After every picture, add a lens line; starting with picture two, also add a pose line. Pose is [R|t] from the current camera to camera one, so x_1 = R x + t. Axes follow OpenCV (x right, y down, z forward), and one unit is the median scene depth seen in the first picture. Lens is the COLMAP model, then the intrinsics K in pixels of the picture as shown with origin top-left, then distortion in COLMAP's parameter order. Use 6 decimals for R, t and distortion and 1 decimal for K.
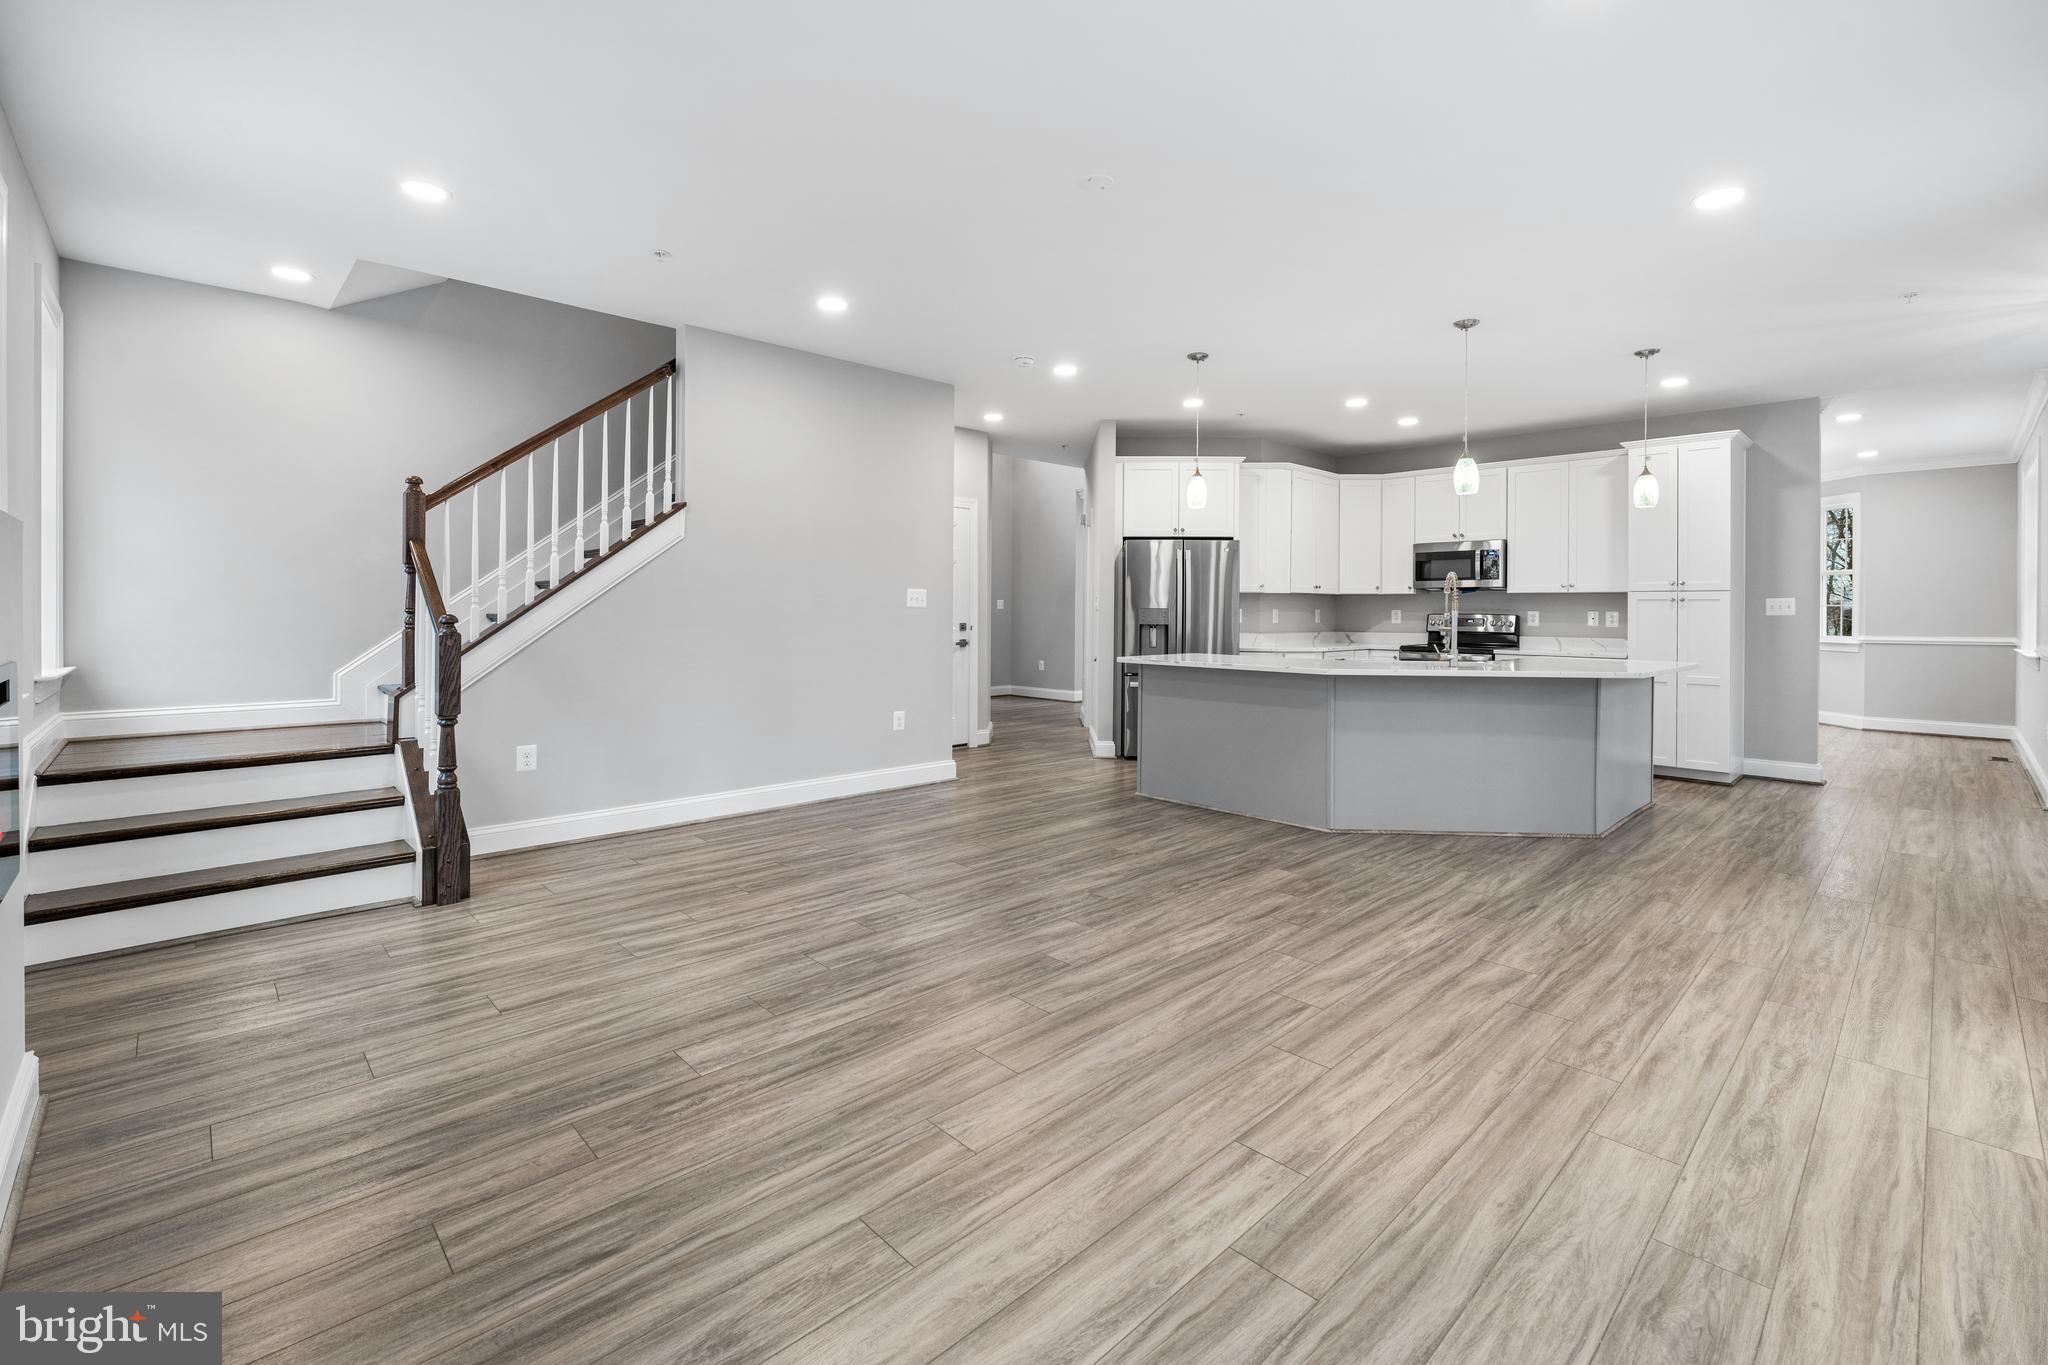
lens RADIAL K [[890.0, 0, 1025.7], [0, 890.0, 600.5], [0, 0, 1]] dist [-0.007558, 0.002205]
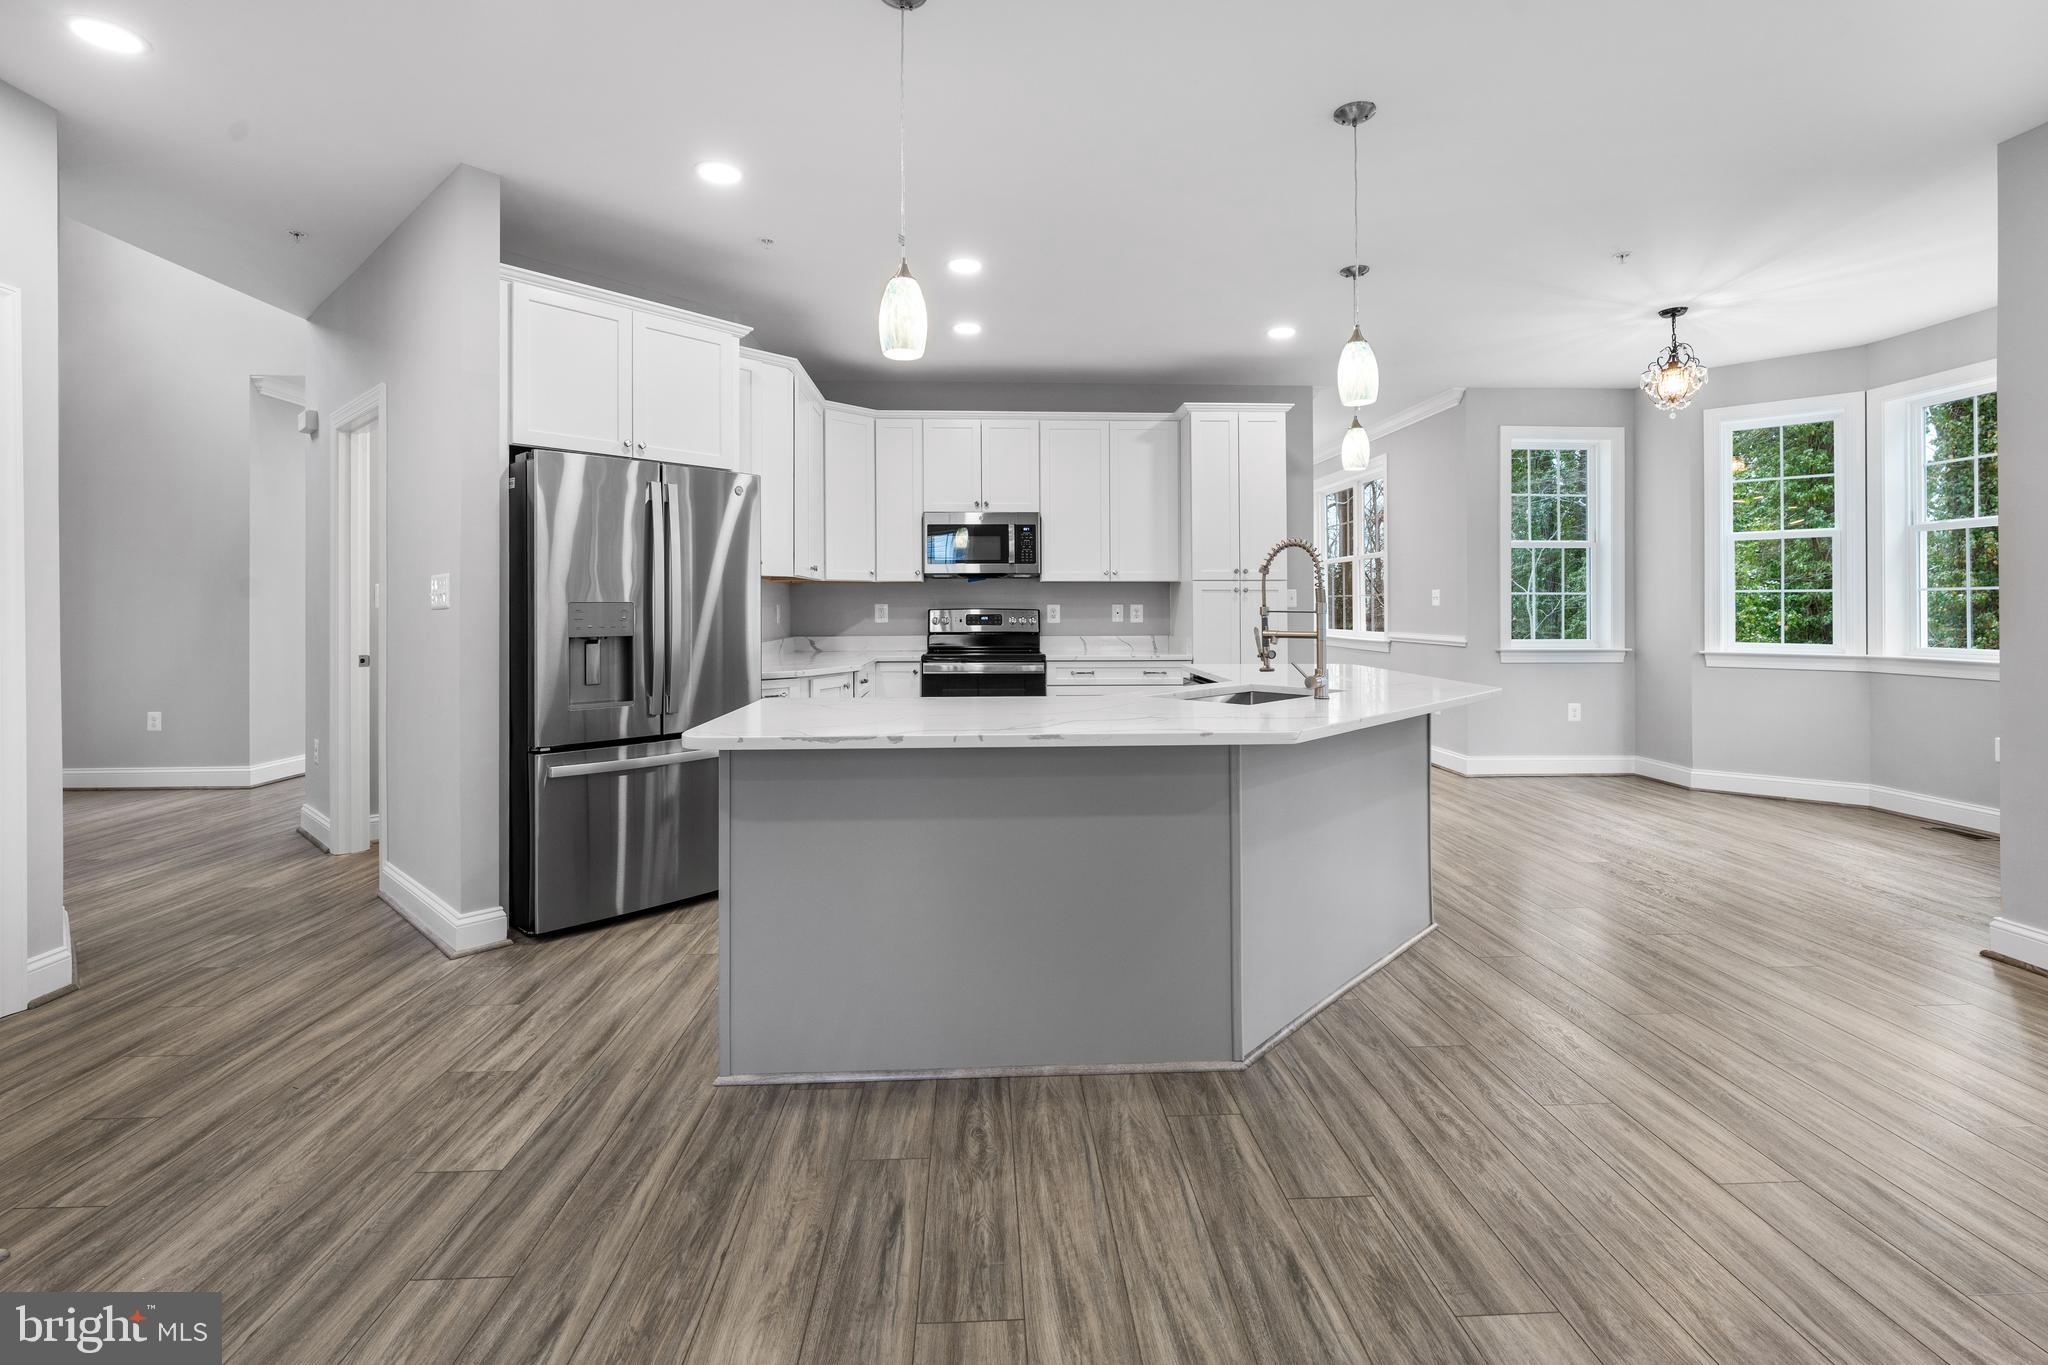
lens RADIAL K [[890.0, 0, 1024.9], [0, 890.0, 601.0], [0, 0, 1]] dist [-0.007558, 0.002205]
pose [[0.661071, -0.002570, 0.750319, -0.076417], [0.000437, 0.999995, 0.003040, 0.008698], [-0.750323, -0.001682, 0.661069, 0.677972]]
